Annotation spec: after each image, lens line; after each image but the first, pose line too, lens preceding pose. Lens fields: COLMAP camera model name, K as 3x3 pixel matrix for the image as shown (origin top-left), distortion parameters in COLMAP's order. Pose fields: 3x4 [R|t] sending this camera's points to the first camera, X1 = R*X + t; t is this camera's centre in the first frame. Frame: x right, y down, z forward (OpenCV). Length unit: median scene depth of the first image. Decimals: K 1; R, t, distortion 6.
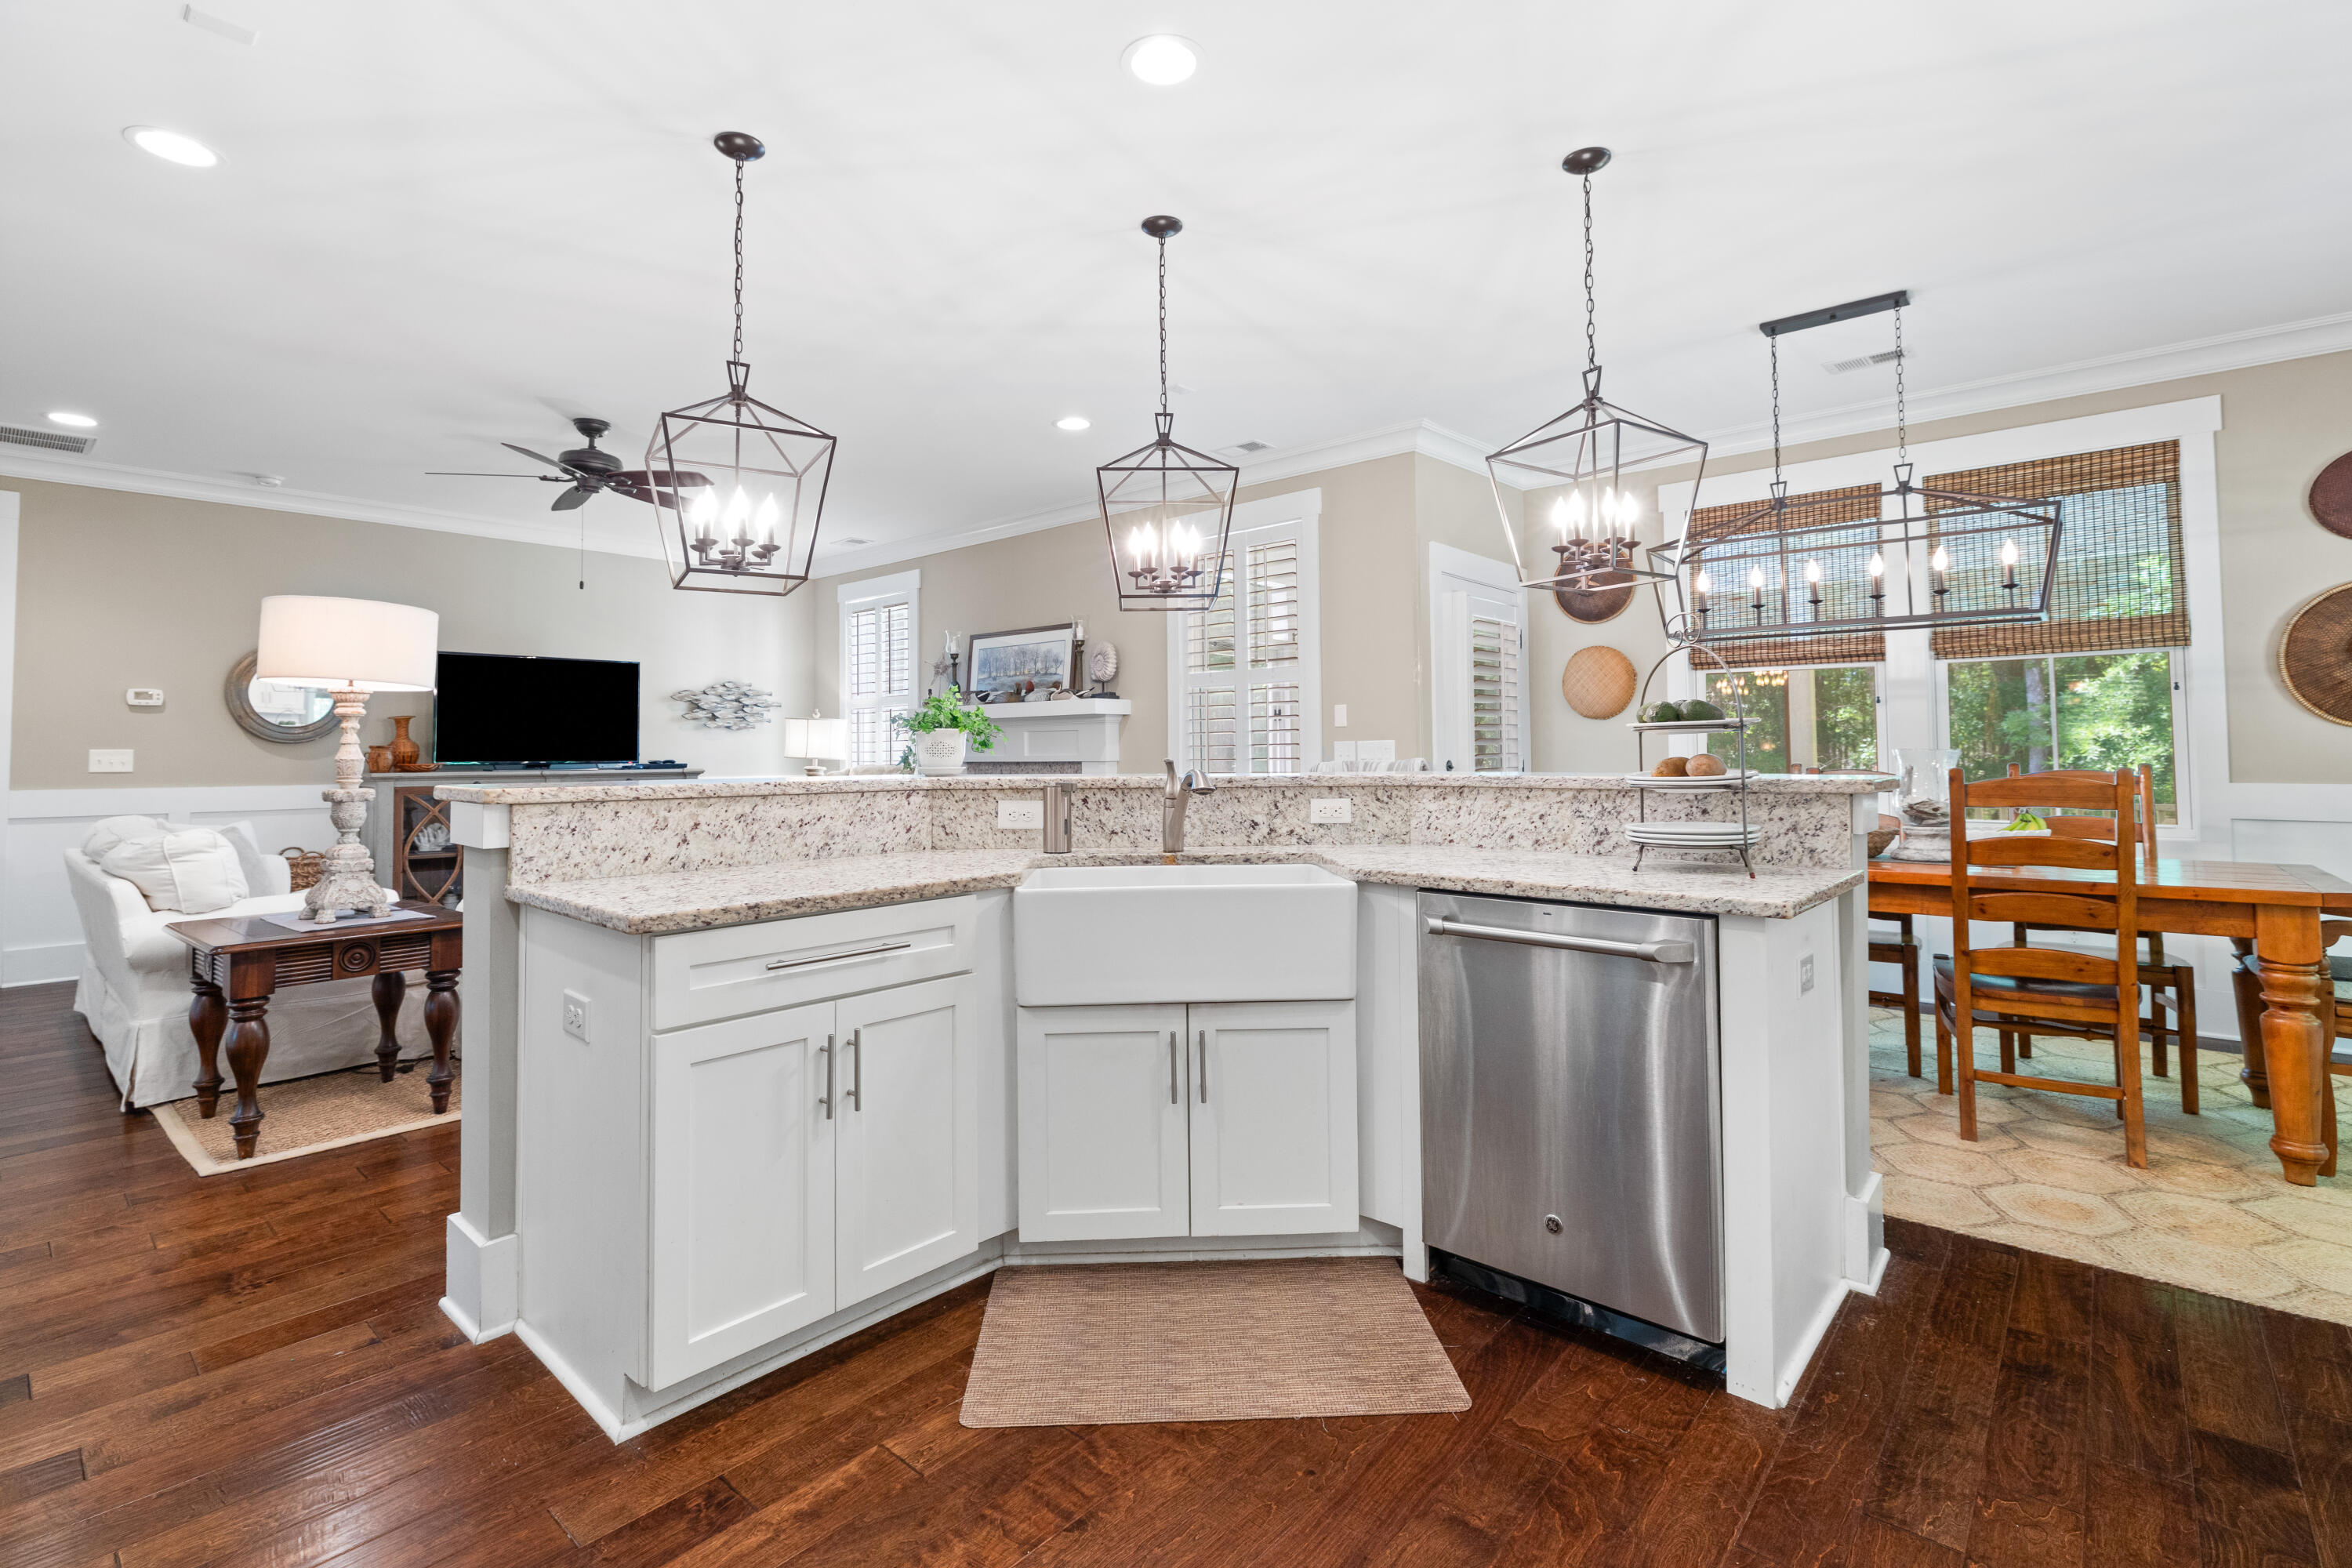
lens RADIAL K [[1069.0, 0, 1177.3], [0, 1069.0, 722.6], [0, 0, 1]] dist [-0.000615, -0.000041]
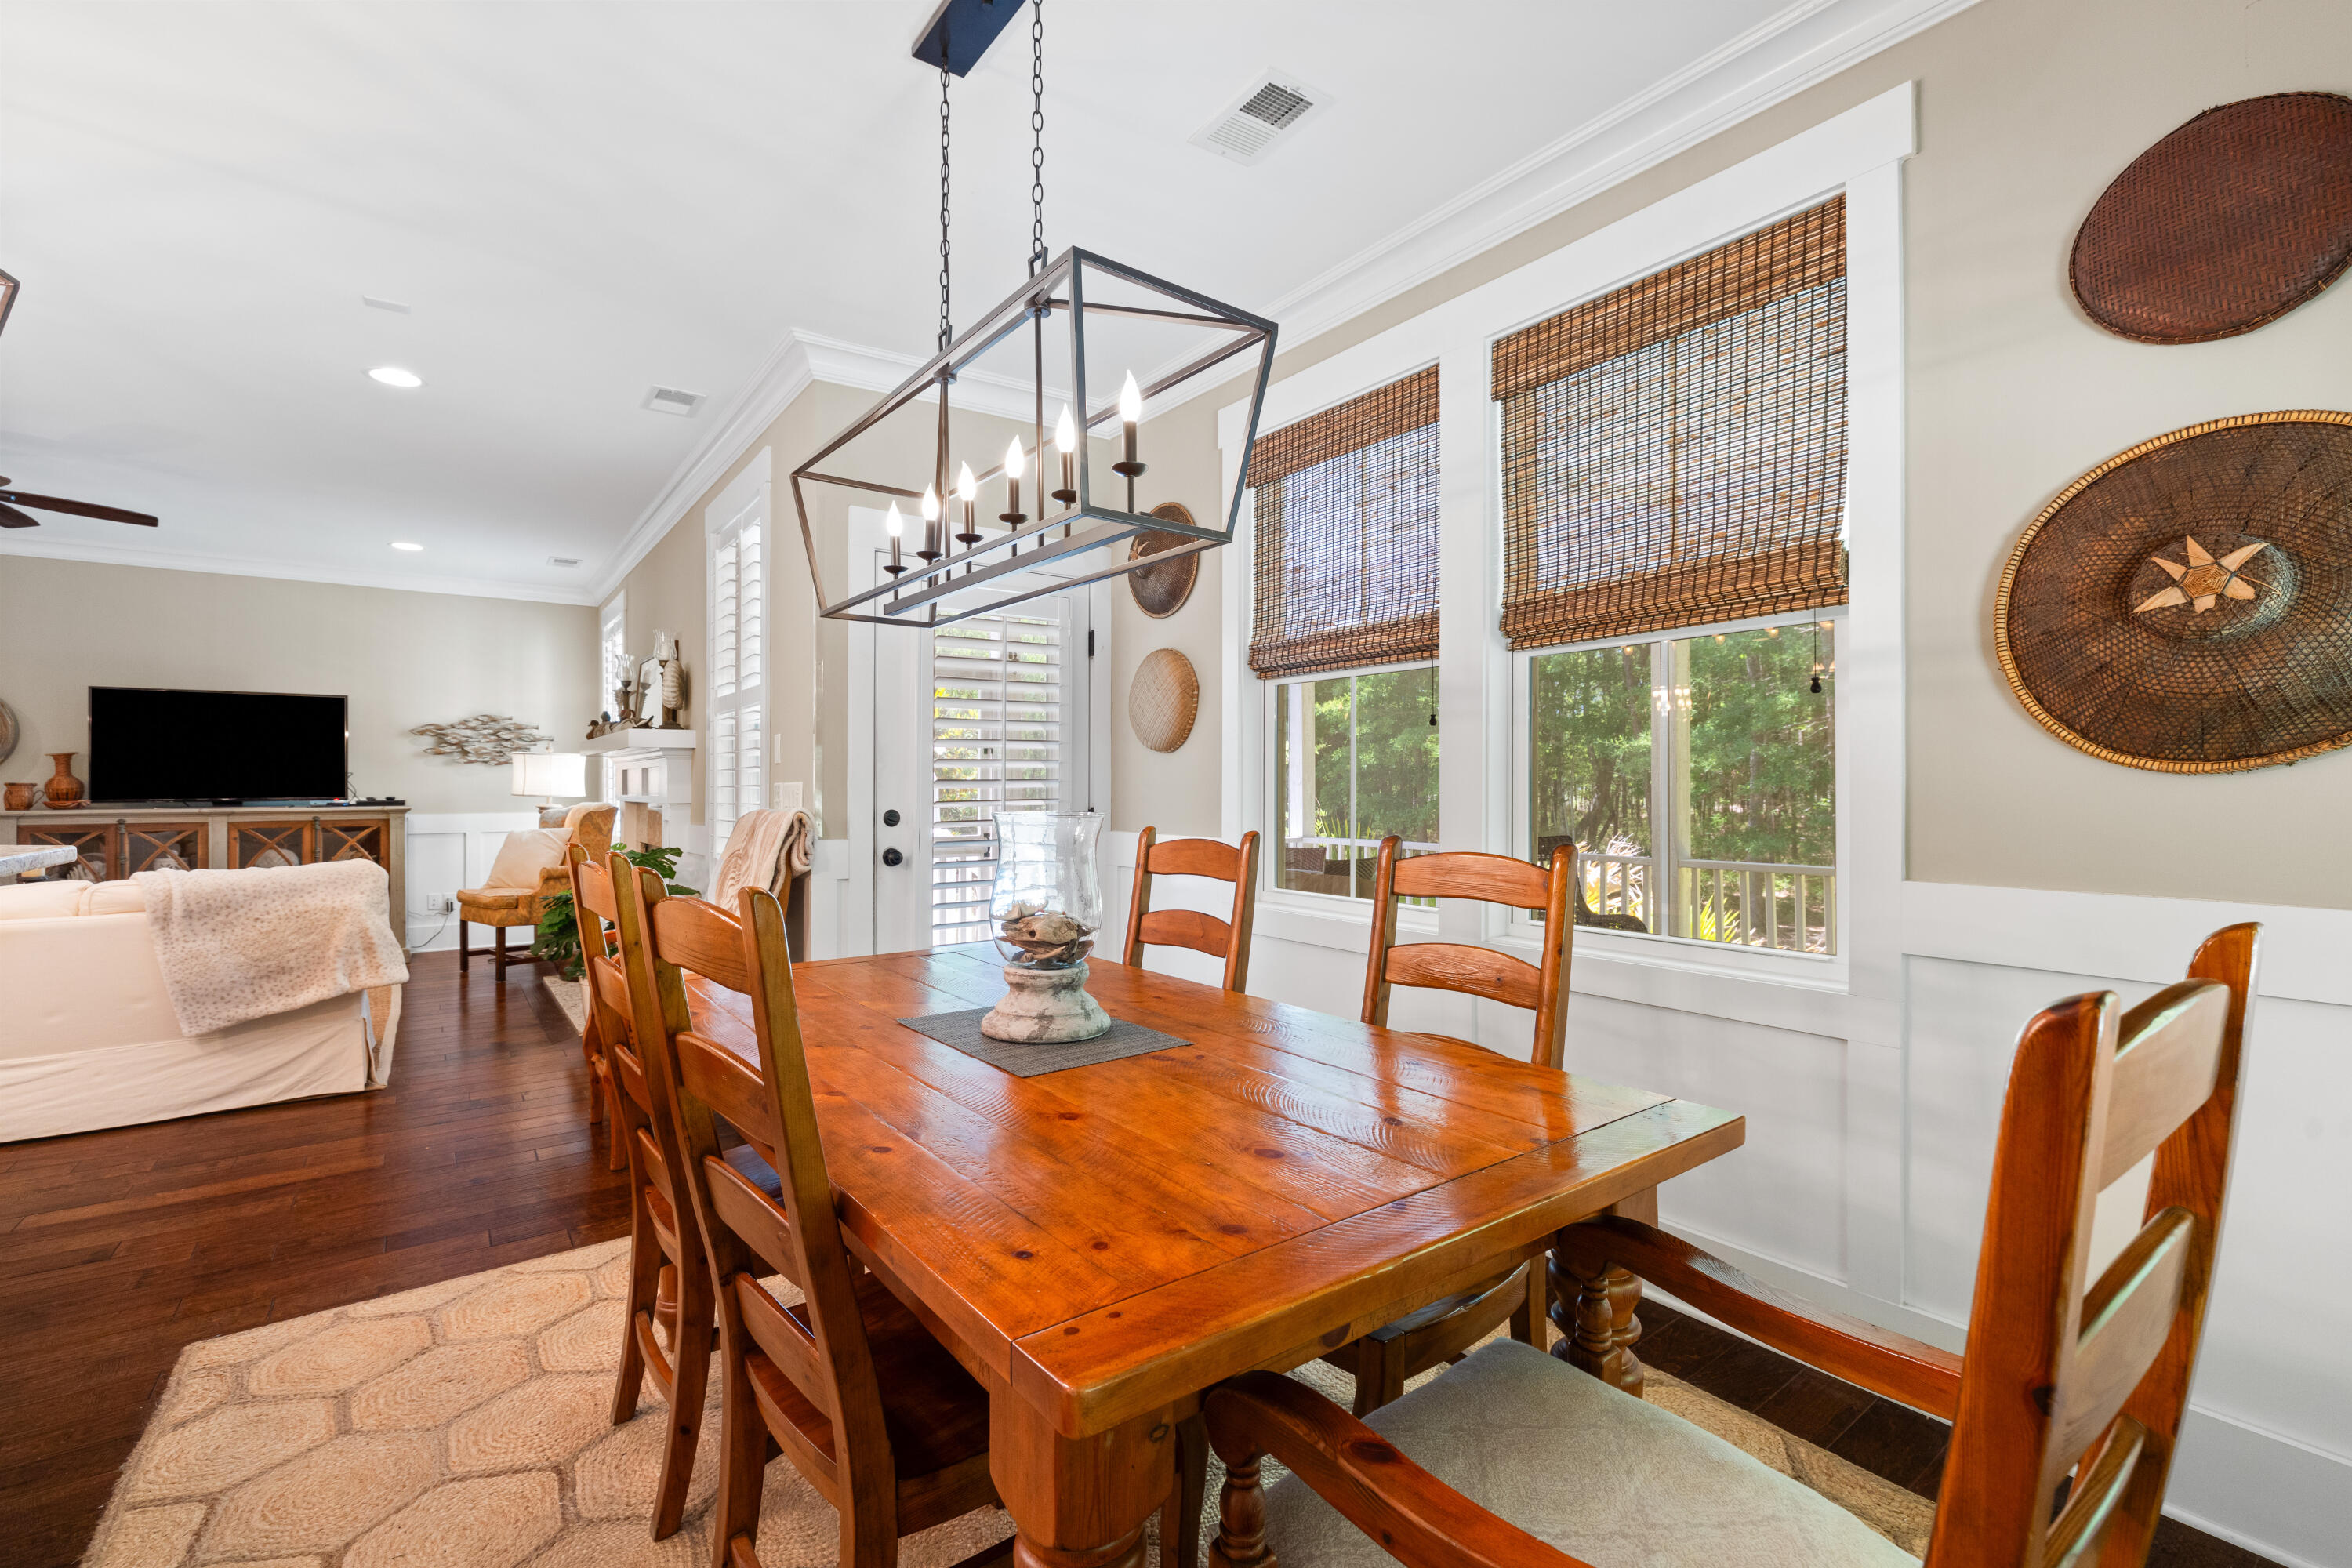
lens RADIAL K [[1016.7, 0, 1176.0], [0, 1016.7, 784.0], [0, 0, 1]] dist [-0.004556, 0.000914]
pose [[0.977919, 0.002542, -0.208966, 0.730469], [0.003938, 0.999524, 0.030589, -0.003435], [0.208945, -0.030737, 0.977444, 0.460430]]
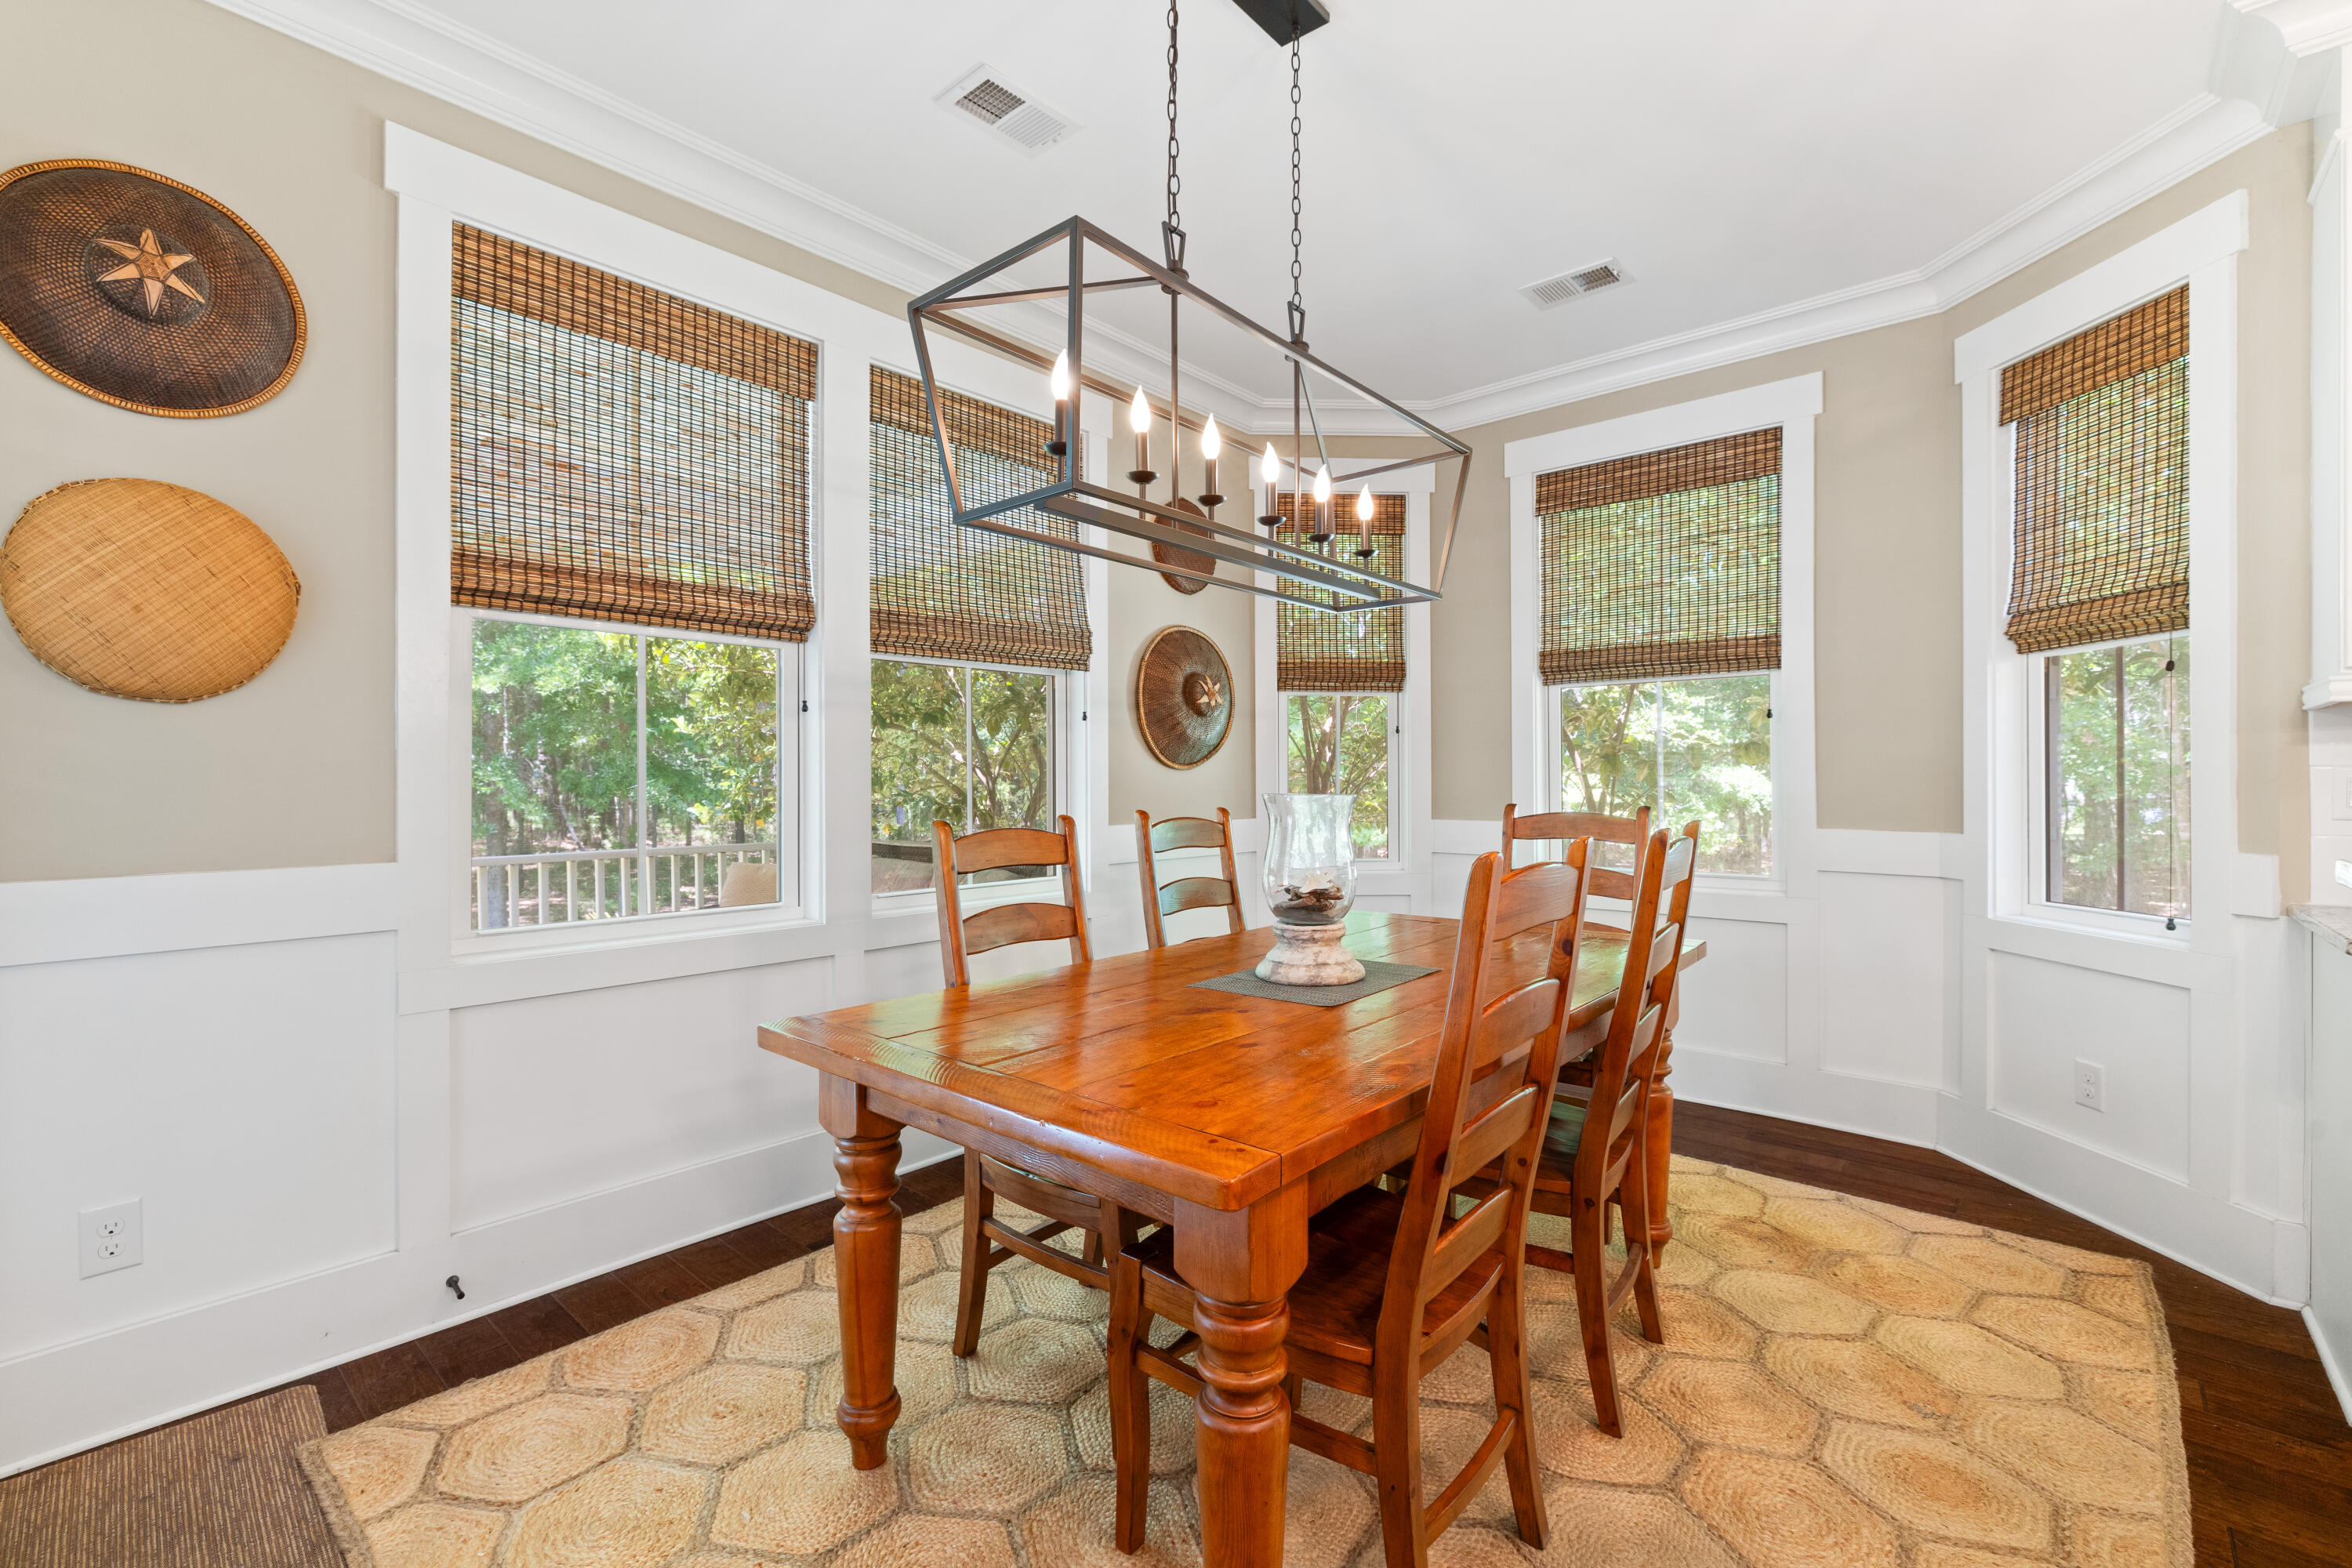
lens RADIAL K [[1016.7, 0, 1176.0], [0, 1016.7, 784.0], [0, 0, 1]] dist [-0.004556, 0.000914]
pose [[0.003355, 0.000439, 0.999994, 0.099121], [-0.025984, 0.999662, -0.000352, 0.016742], [-0.999657, -0.025983, 0.003365, 0.917372]]
